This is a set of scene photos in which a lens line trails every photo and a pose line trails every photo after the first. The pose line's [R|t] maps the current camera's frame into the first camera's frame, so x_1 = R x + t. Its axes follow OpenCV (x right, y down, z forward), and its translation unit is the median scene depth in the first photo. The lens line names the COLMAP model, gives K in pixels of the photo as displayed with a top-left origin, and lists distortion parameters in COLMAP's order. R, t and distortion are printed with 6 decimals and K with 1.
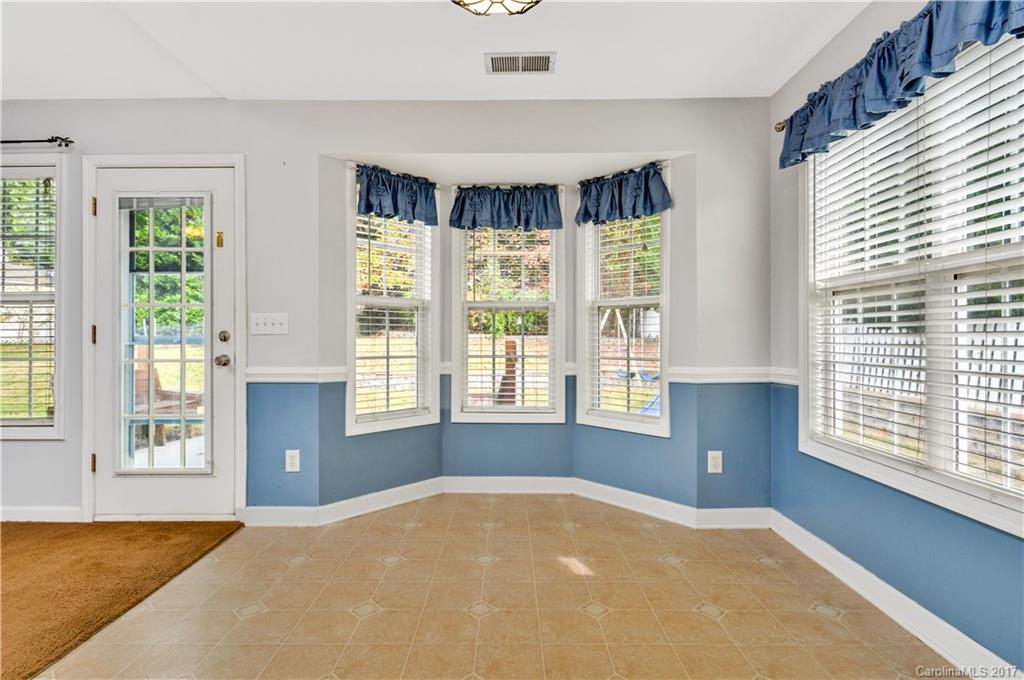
lens RADIAL K [[504.2, 0, 512.0], [0, 504.2, 340.0], [0, 0, 1]] dist [-0.002281, -0.000560]
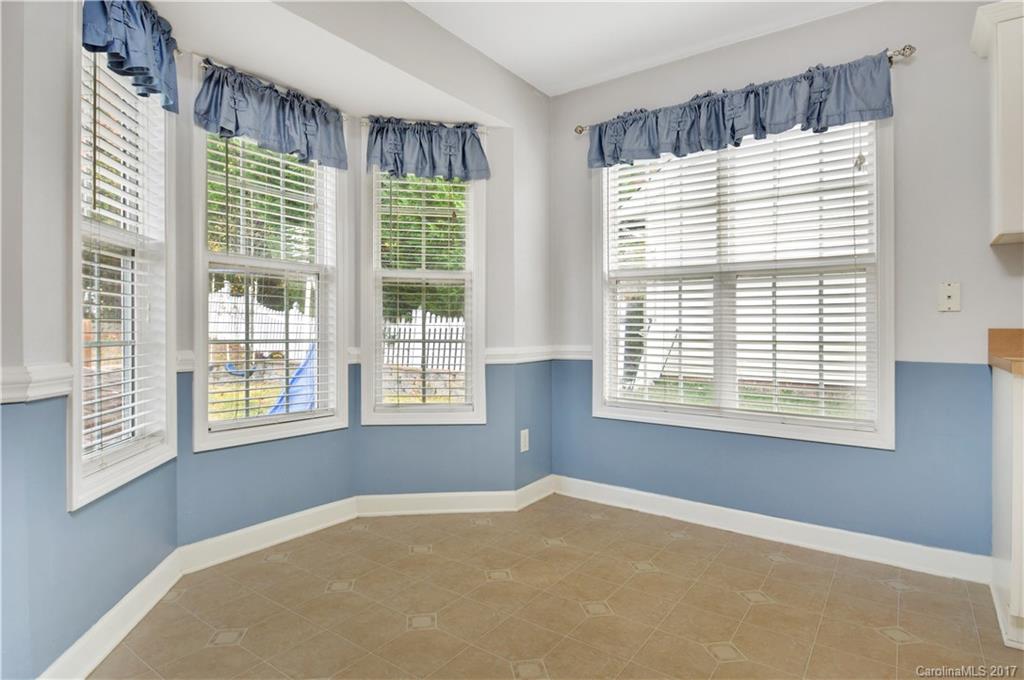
lens RADIAL K [[552.1, 0, 503.9], [0, 552.1, 335.8], [0, 0, 1]] dist [-0.006021, -0.000335]
pose [[0.582859, -0.008312, 0.812531, -0.513830], [-0.007592, 0.999848, 0.015675, 0.013734], [-0.812538, -0.015305, 0.582707, 0.383023]]
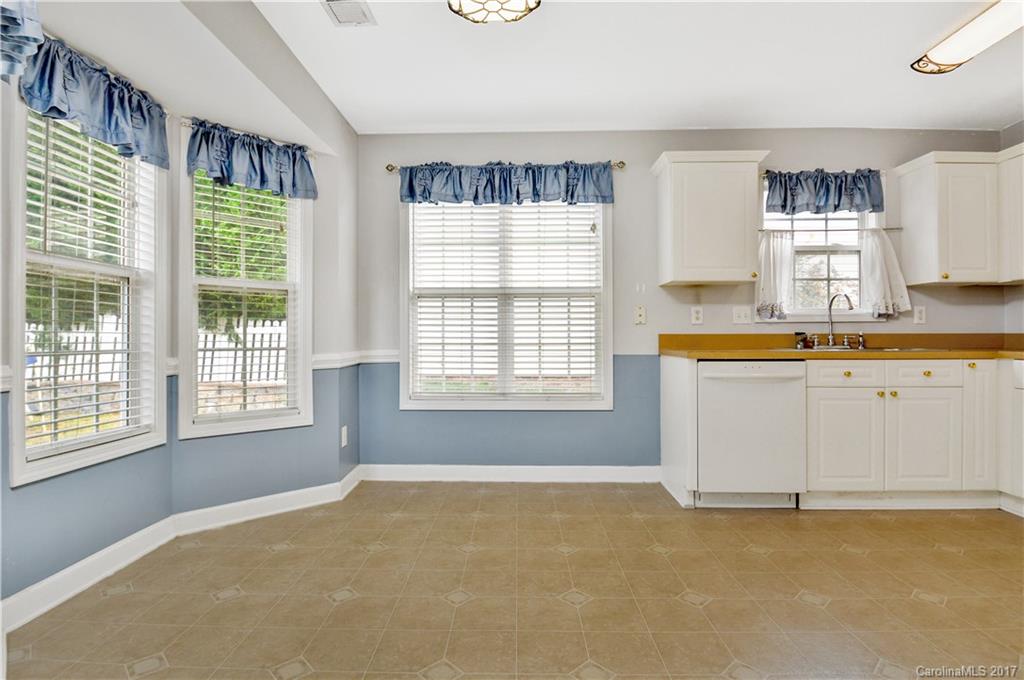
lens RADIAL K [[498.1, 0, 512.0], [0, 498.1, 340.0], [0, 0, 1]] dist [0.000644, -0.018400]
pose [[0.025158, -0.009446, 0.999639, -0.696608], [-0.000609, 0.999955, 0.009464, 0.014046], [-0.999683, -0.000847, 0.025151, 0.587282]]
